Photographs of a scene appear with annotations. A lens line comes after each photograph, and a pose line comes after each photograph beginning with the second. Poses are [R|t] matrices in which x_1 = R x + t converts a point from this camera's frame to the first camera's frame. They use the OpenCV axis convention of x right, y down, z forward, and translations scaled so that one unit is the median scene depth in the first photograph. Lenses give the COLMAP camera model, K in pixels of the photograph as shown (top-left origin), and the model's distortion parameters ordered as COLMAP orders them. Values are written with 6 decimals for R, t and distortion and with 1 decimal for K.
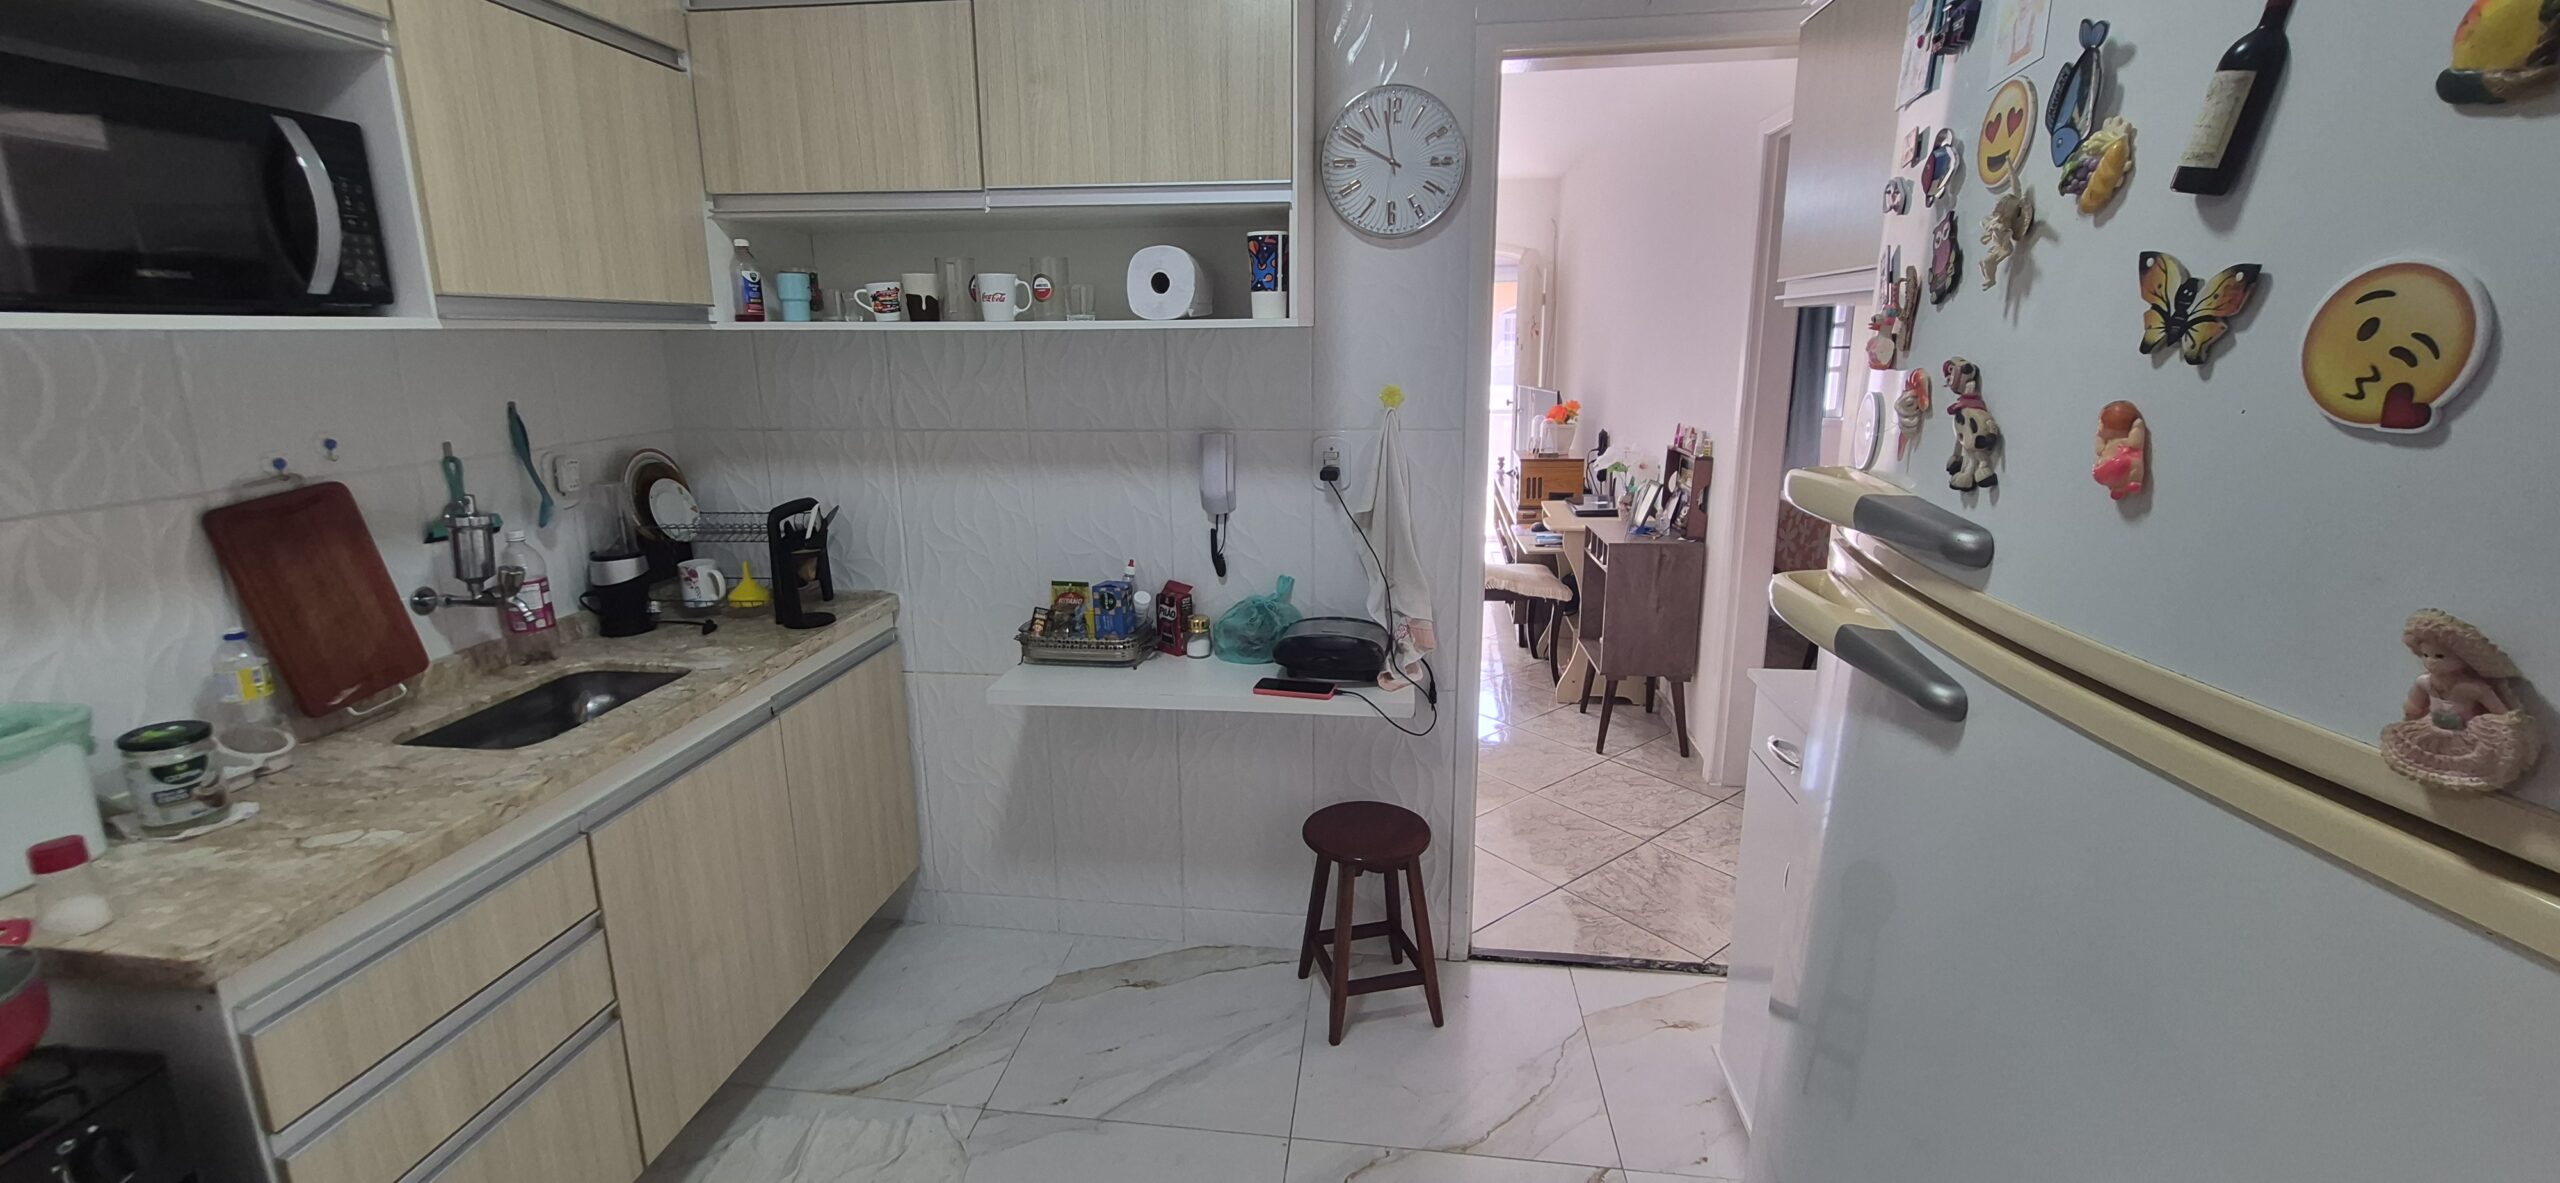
lens RADIAL K [[1059.4, 0, 1282.2], [0, 1059.4, 574.4], [0, 0, 1]] dist [0.006550, -0.001409]
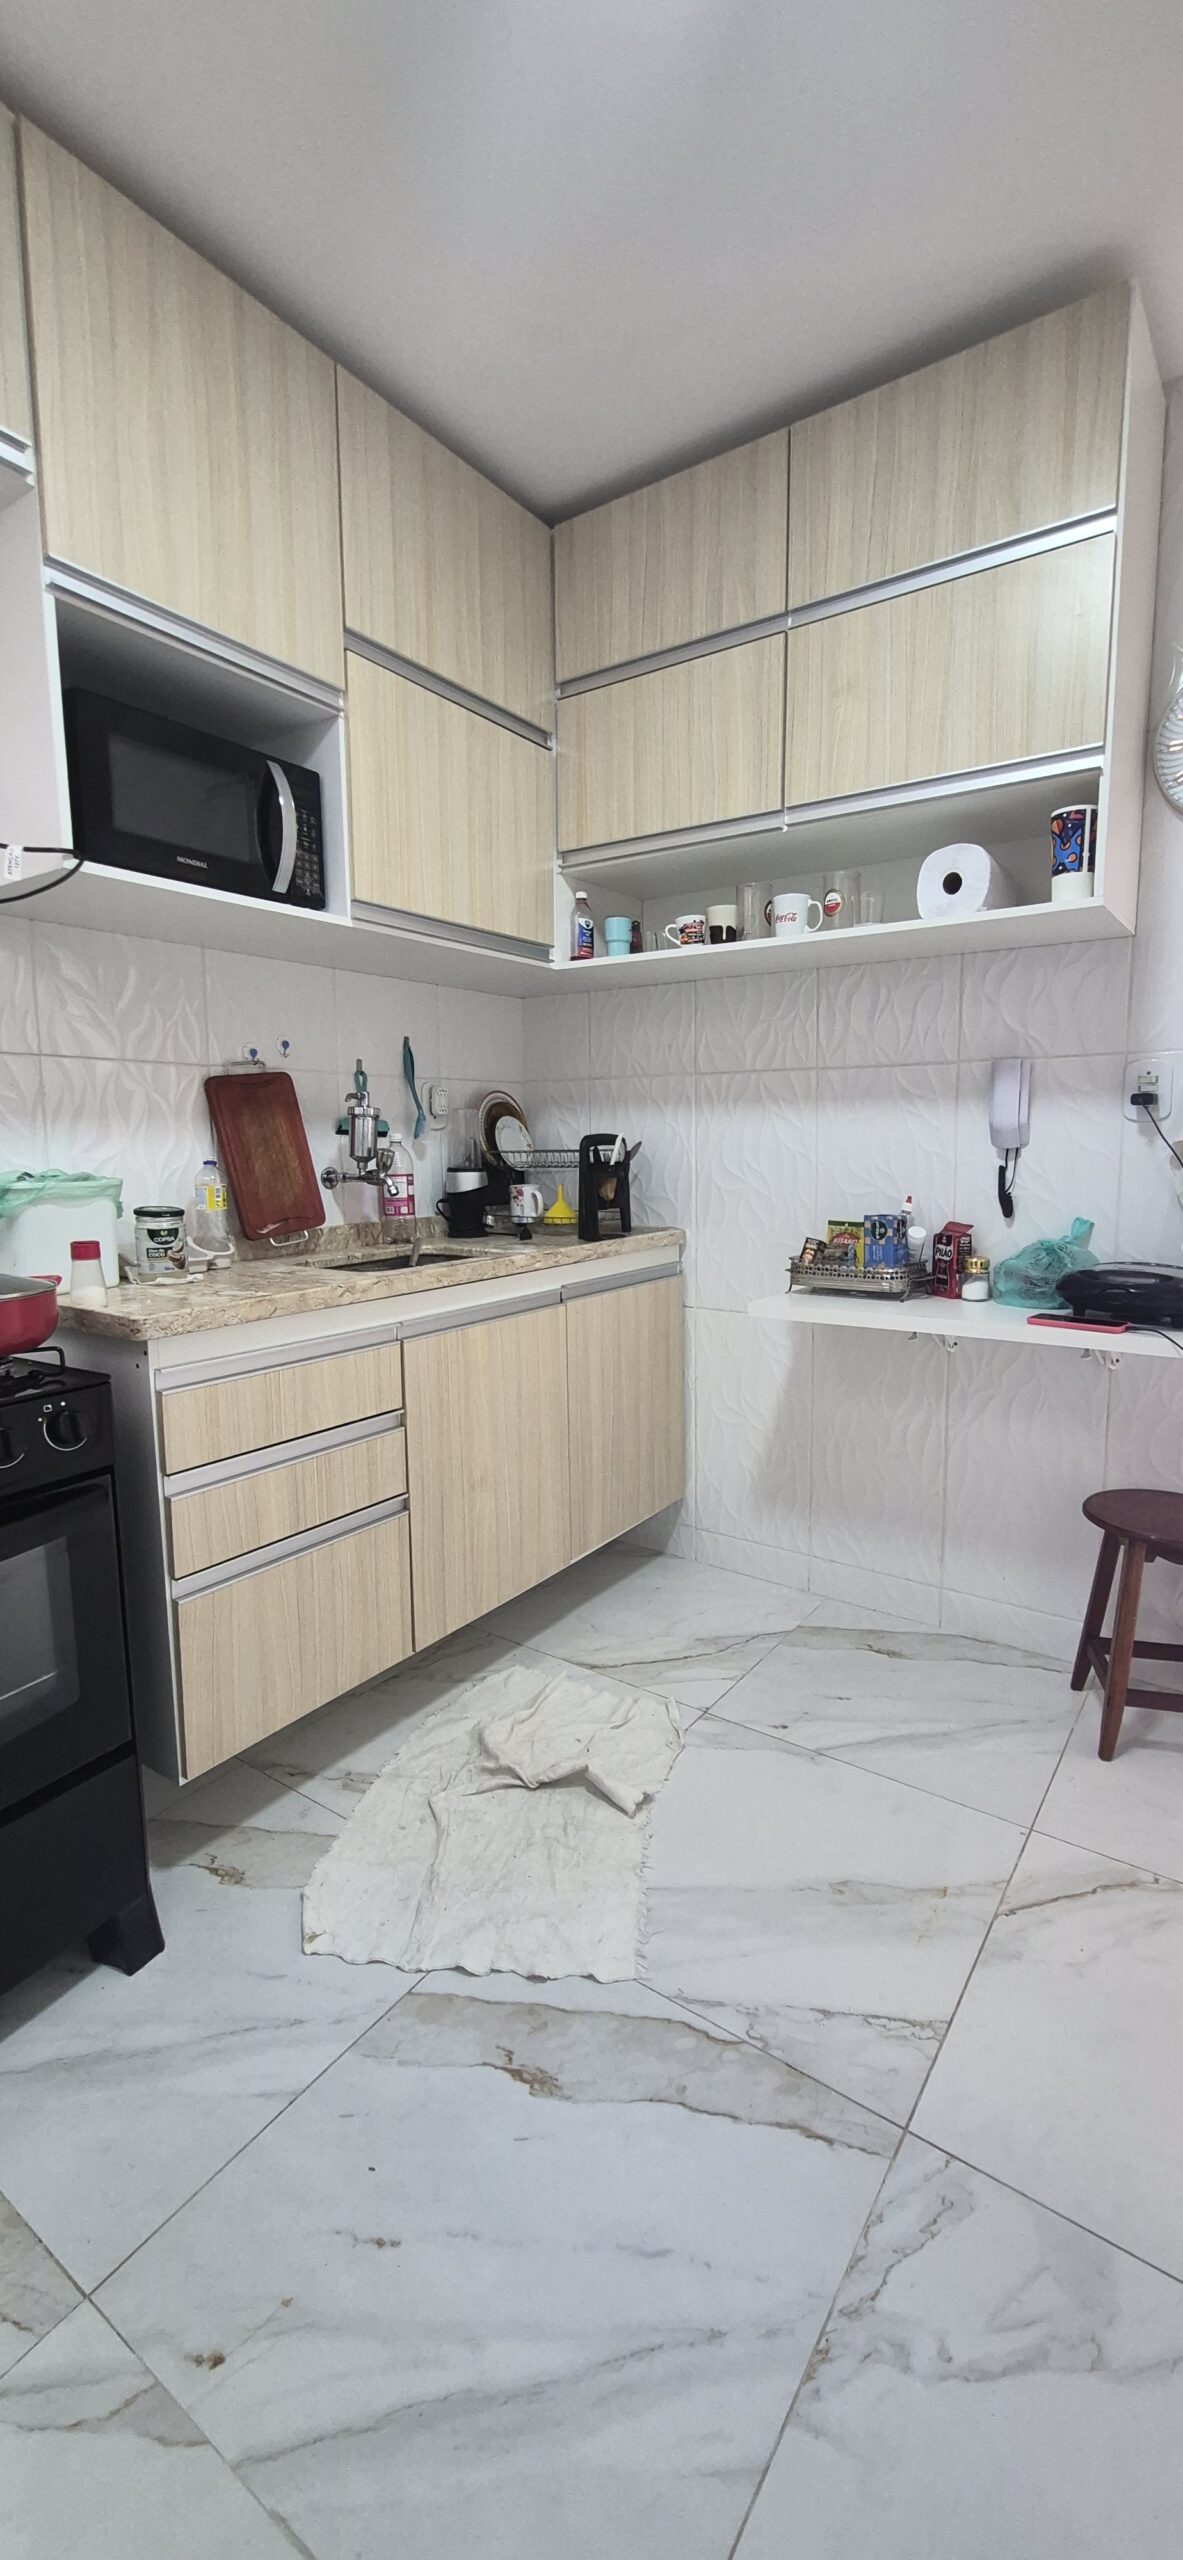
lens RADIAL K [[1059.4, 0, 600.3], [0, 1059.4, 1274.9], [0, 0, 1]] dist [0.006550, -0.001409]
pose [[0.884379, 0.060575, -0.462822, 0.071199], [-0.101535, 0.992766, -0.064082, 0.176080], [0.455592, 0.103666, 0.884132, 0.031400]]
